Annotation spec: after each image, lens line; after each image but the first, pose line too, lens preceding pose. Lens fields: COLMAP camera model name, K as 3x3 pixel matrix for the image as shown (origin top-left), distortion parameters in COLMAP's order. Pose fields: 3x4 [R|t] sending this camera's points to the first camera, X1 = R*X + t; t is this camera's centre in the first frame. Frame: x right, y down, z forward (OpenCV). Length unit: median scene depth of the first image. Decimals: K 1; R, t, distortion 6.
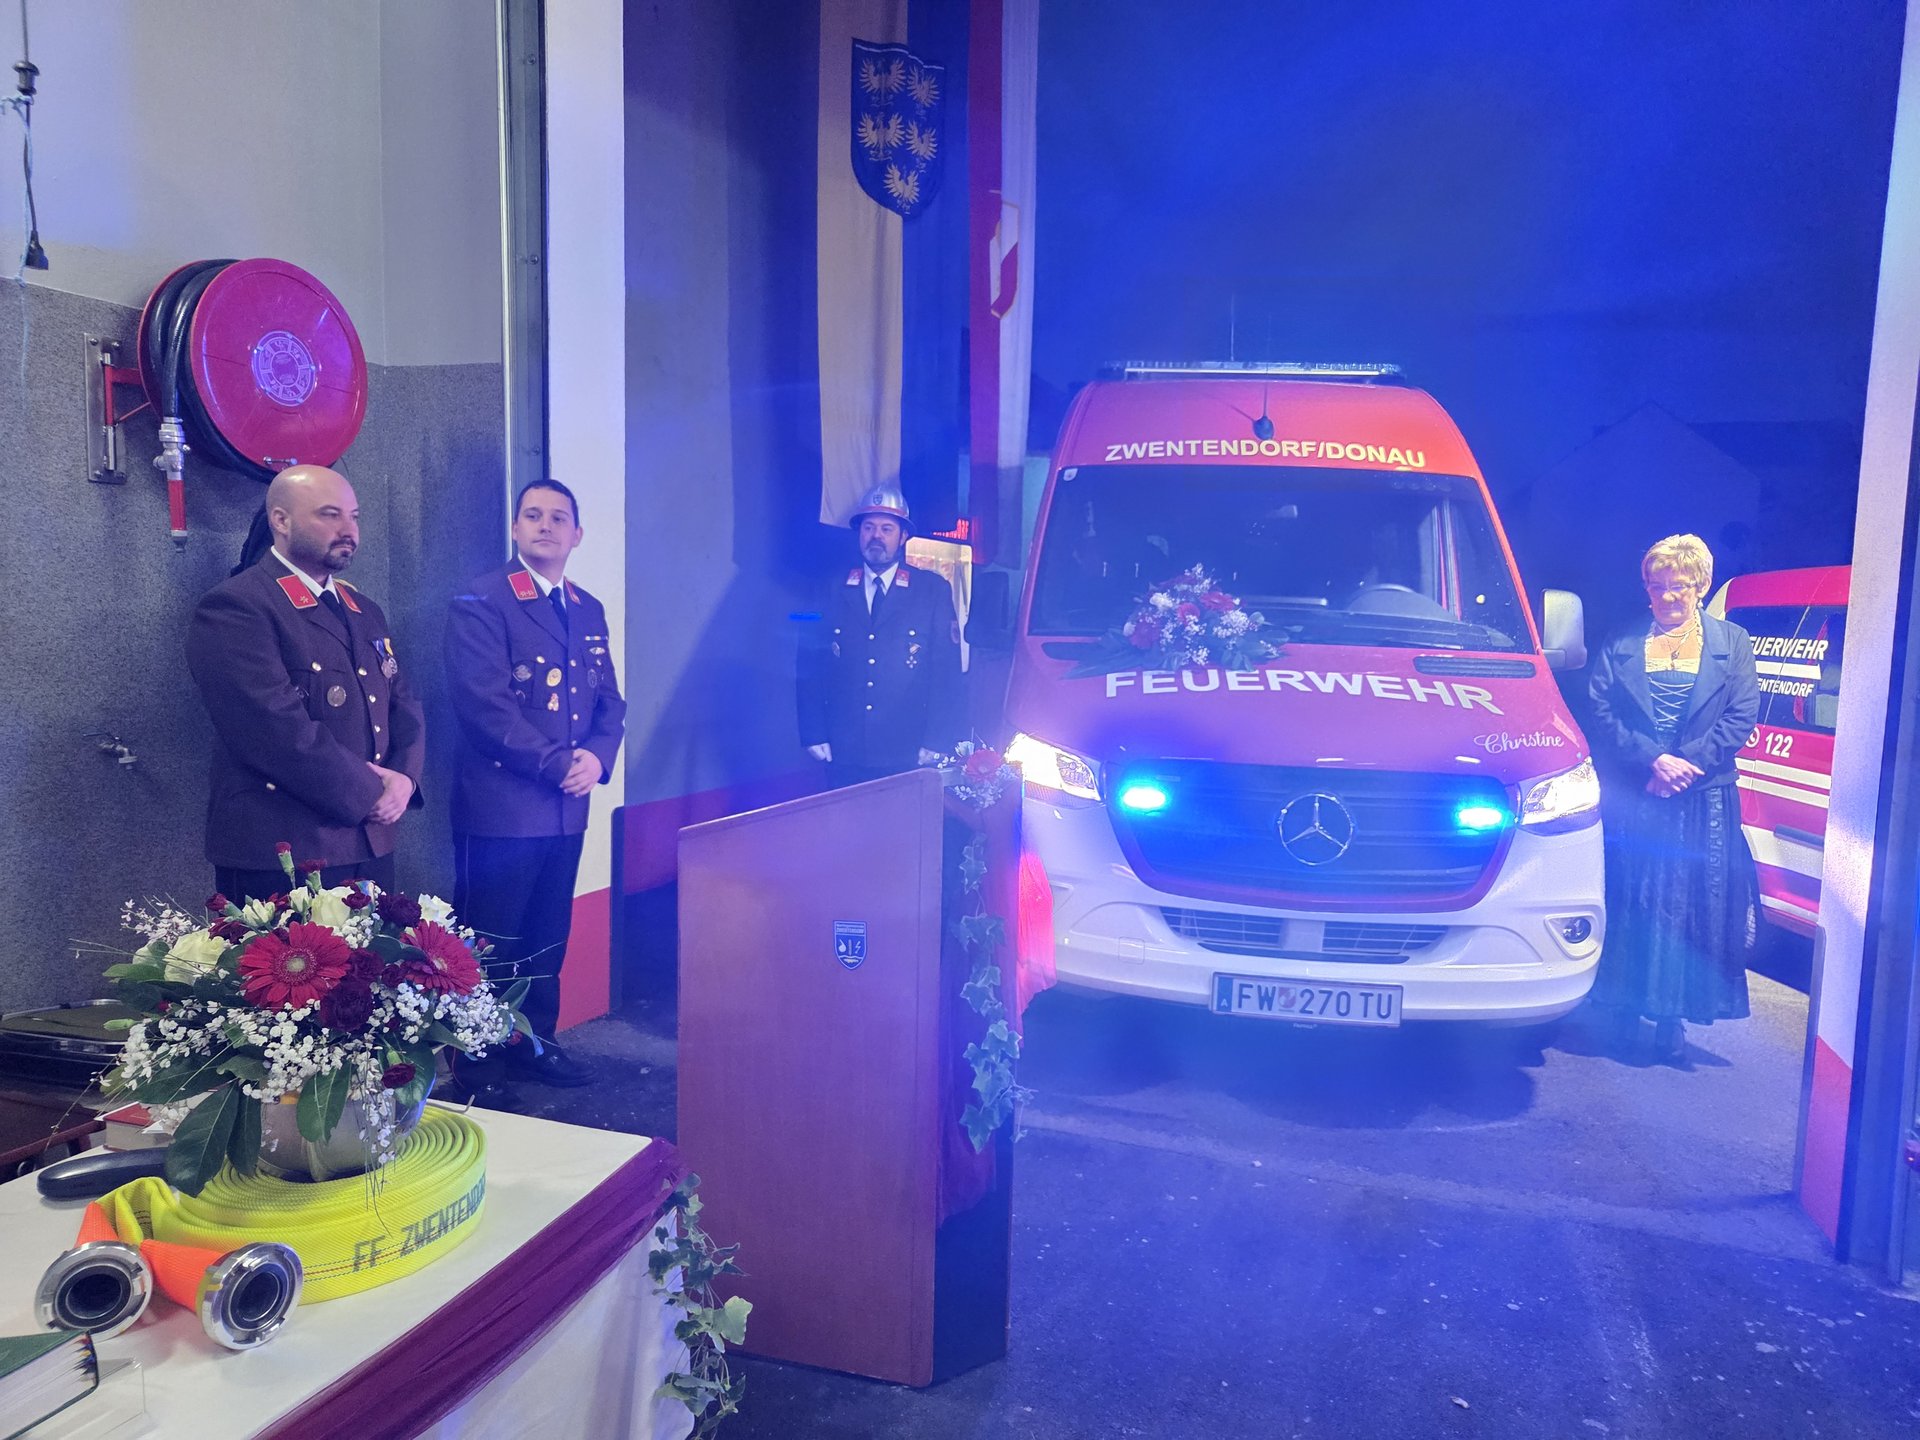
lens RADIAL K [[1285.6, 0, 976.1], [0, 1285.6, 714.8], [0, 0, 1]] dist [0.057693, -0.040255]
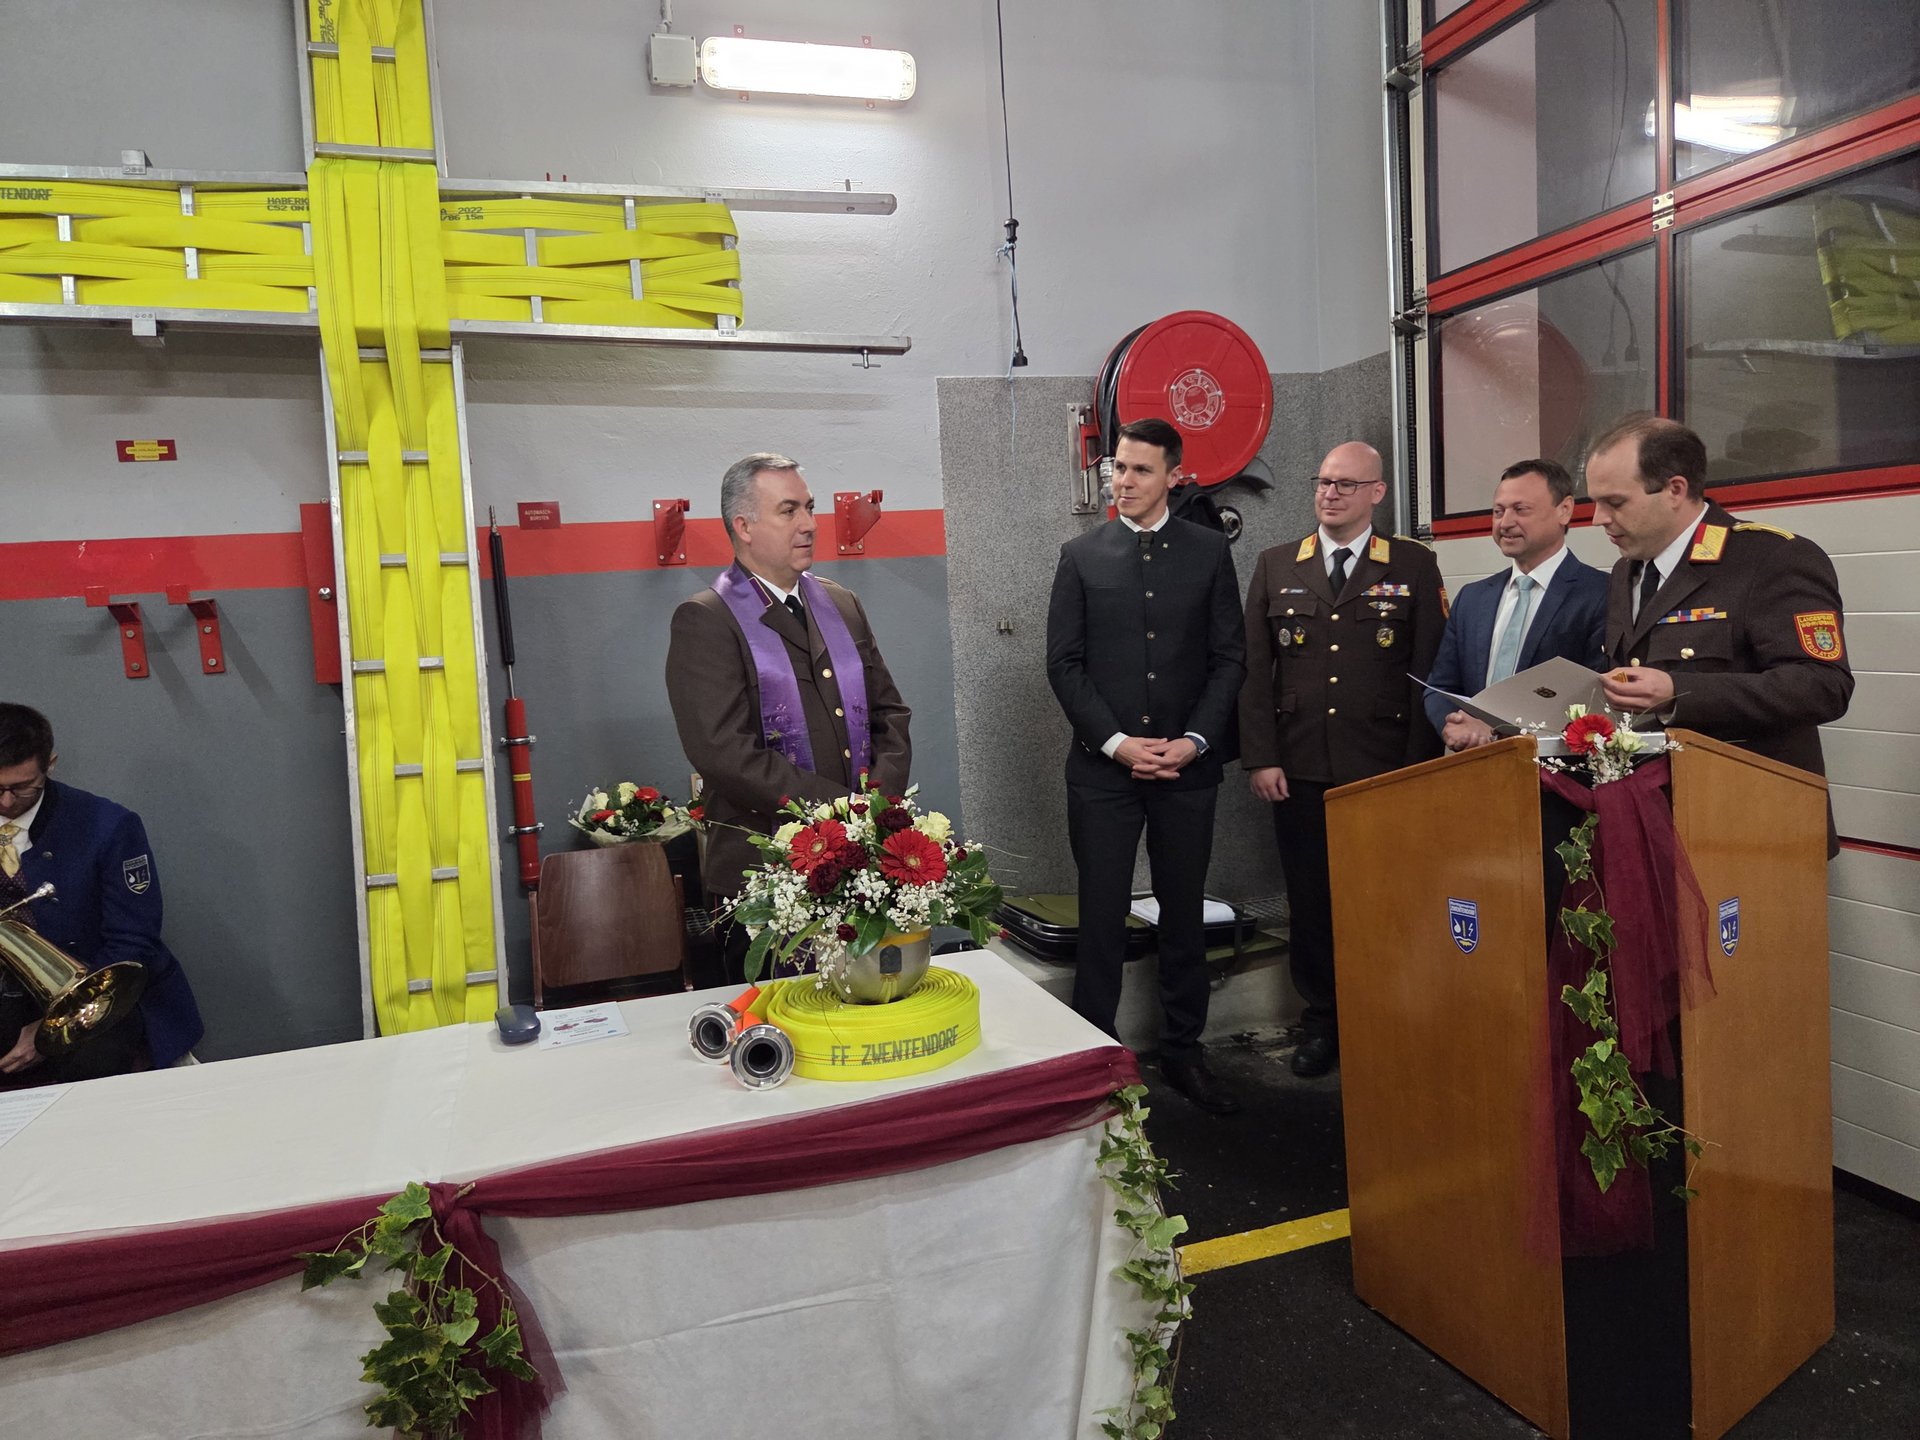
lens RADIAL K [[1285.6, 0, 953.4], [0, 1285.6, 707.2], [0, 0, 1]] dist [0.057693, -0.040255]
pose [[0.600390, 0.003100, -0.799701, 0.425336], [0.004436, 0.999964, 0.007207, 0.013717], [0.799695, -0.007875, 0.600355, 0.149646]]
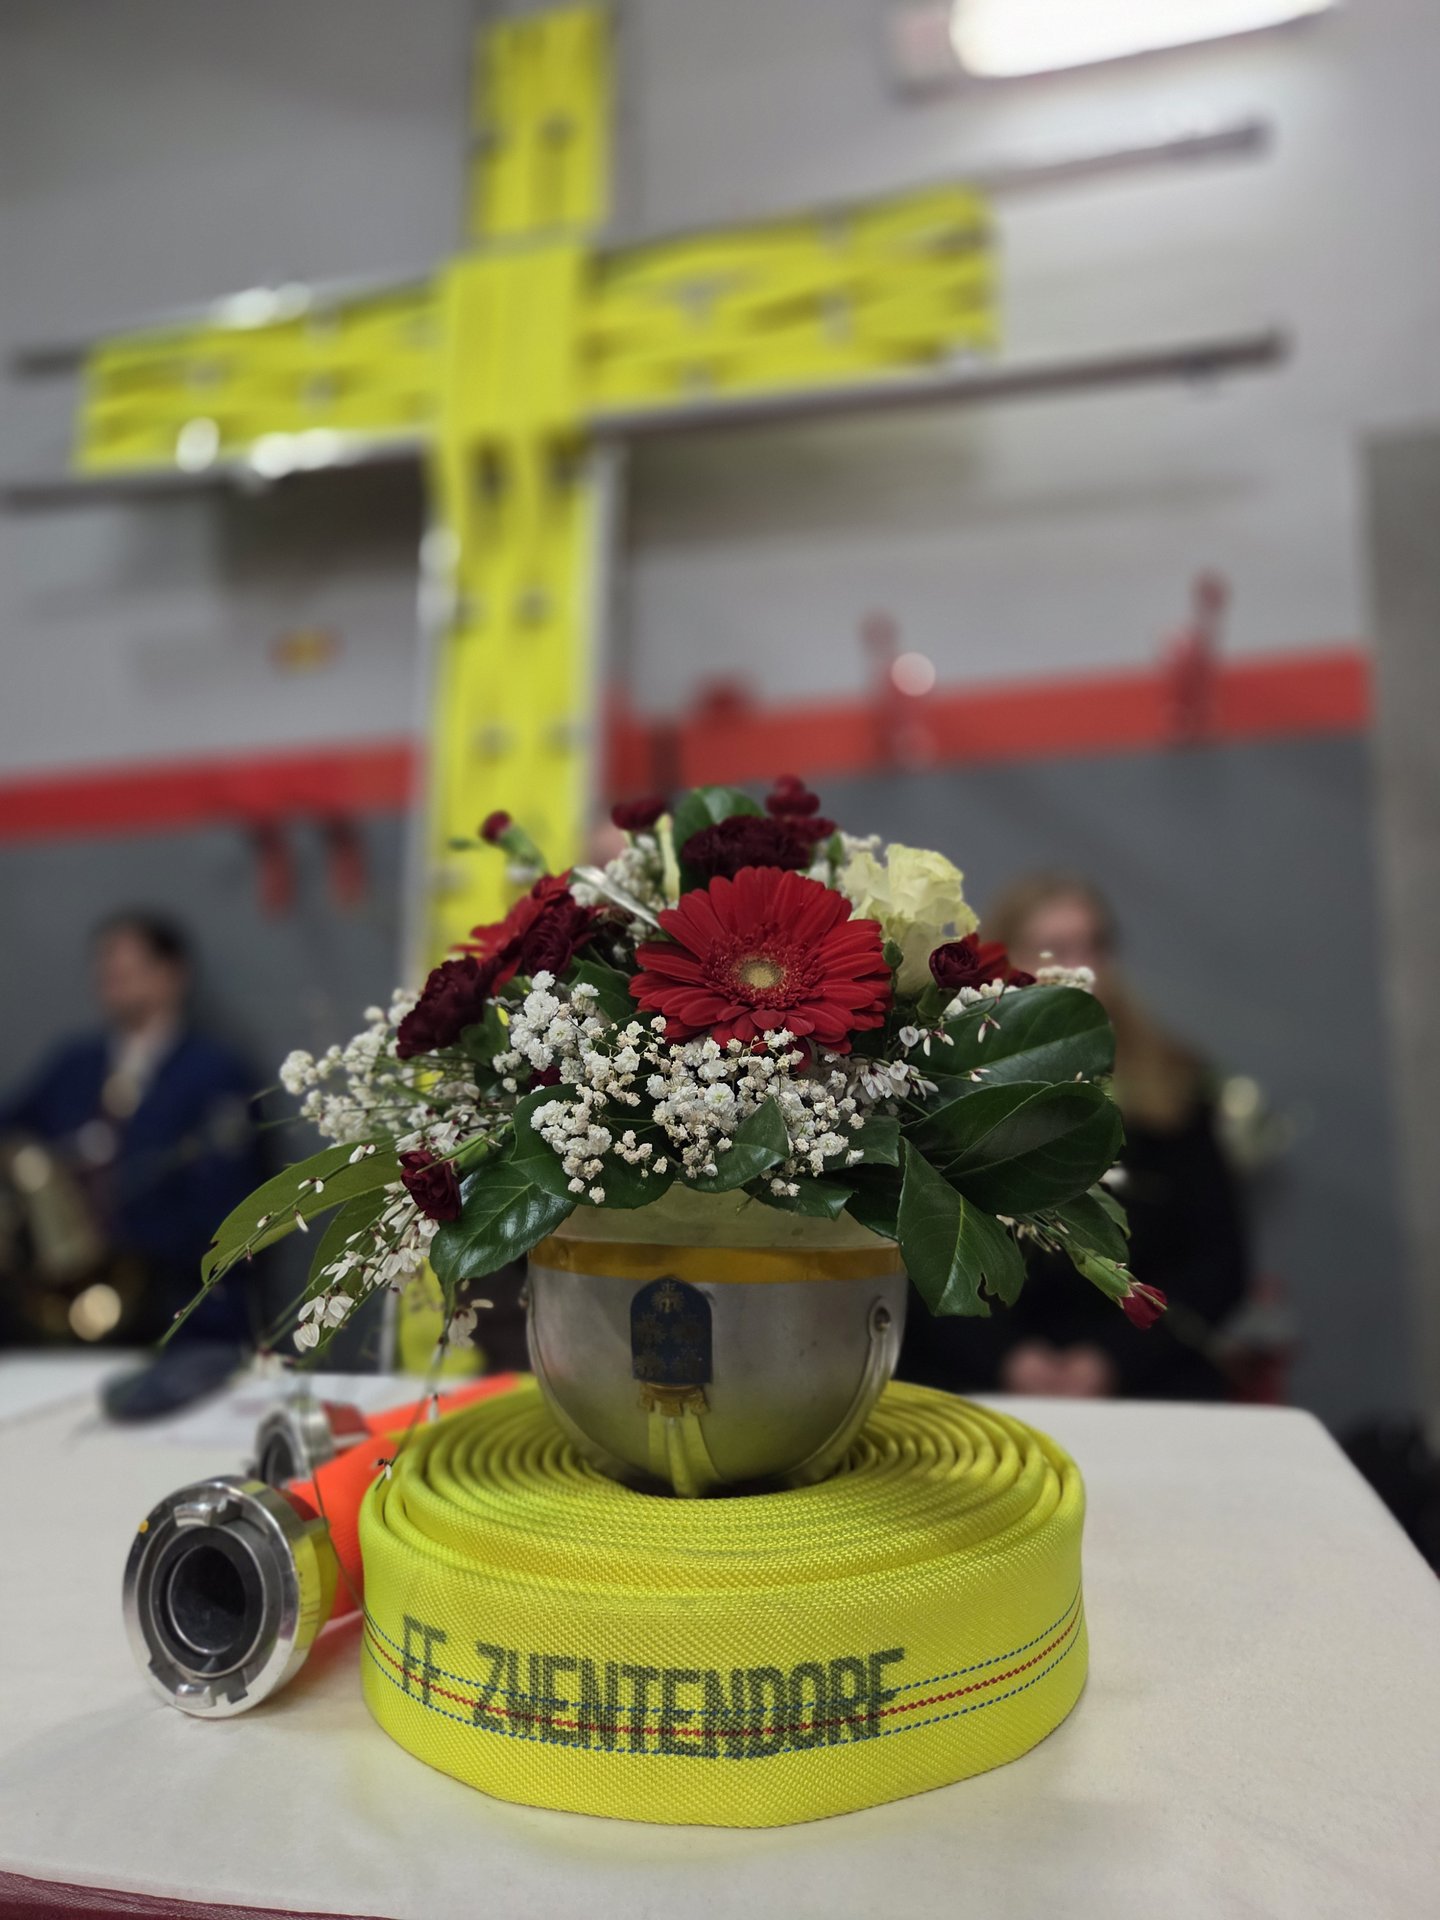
lens RADIAL K [[1285.6, 0, 710.0], [0, 1285.6, 987.4], [0, 0, 1]] dist [0.057693, -0.040255]
pose [[0.101522, -0.085721, -0.991133, -0.037342], [-0.056961, 0.994146, -0.091816, 0.144084], [0.993201, 0.065777, 0.096045, 0.600687]]
